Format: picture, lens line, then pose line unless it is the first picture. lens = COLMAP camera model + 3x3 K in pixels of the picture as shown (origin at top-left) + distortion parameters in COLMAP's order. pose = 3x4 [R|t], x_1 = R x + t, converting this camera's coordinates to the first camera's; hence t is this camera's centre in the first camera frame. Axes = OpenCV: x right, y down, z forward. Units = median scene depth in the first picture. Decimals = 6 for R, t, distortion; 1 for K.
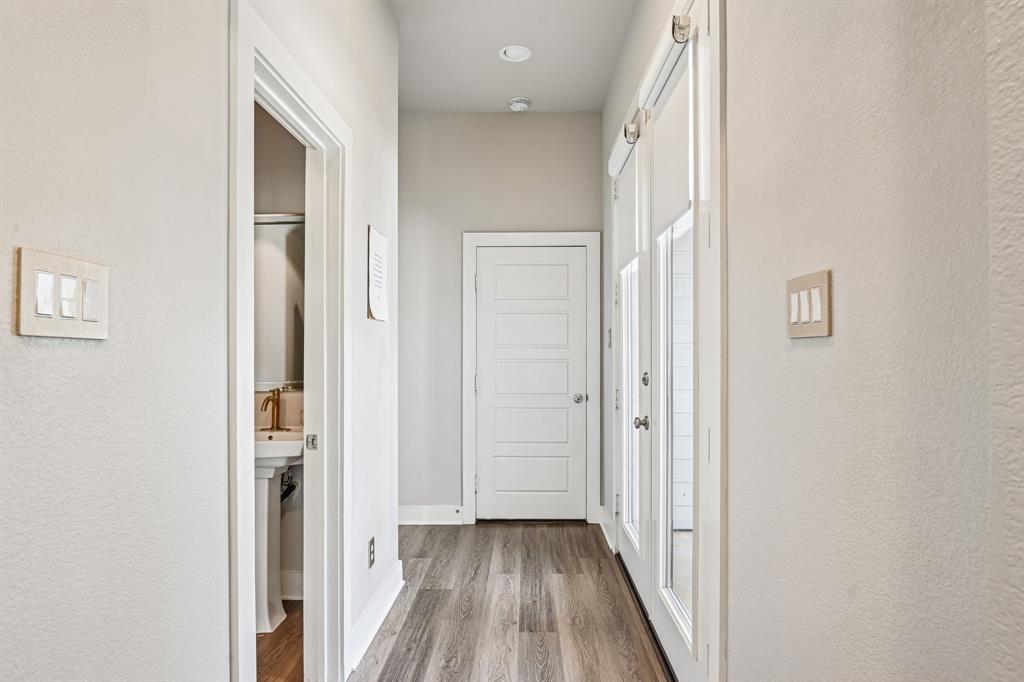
lens RADIAL K [[565.3, 0, 511.9], [0, 565.3, 344.5], [0, 0, 1]] dist [-0.017850, -0.002176]
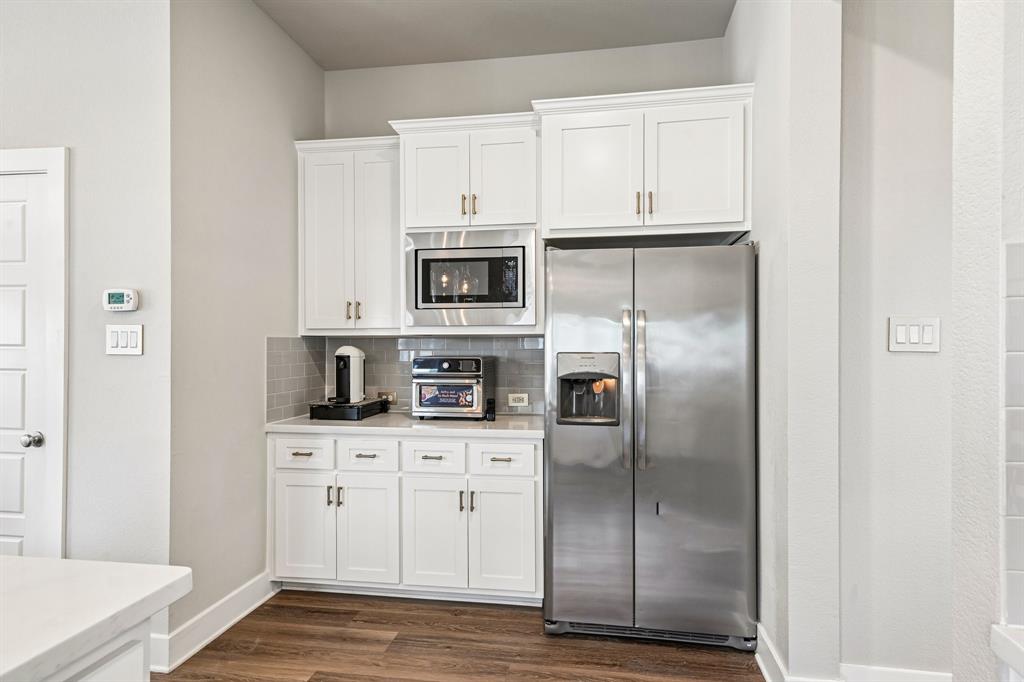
lens RADIAL K [[565.3, 0, 513.9], [0, 565.3, 343.9], [0, 0, 1]] dist [-0.017850, -0.002176]
pose [[-0.137816, -0.002668, -0.990454, 1.227570], [0.009221, 0.999950, -0.003976, -0.033743], [0.990415, -0.009681, -0.137784, -0.259505]]
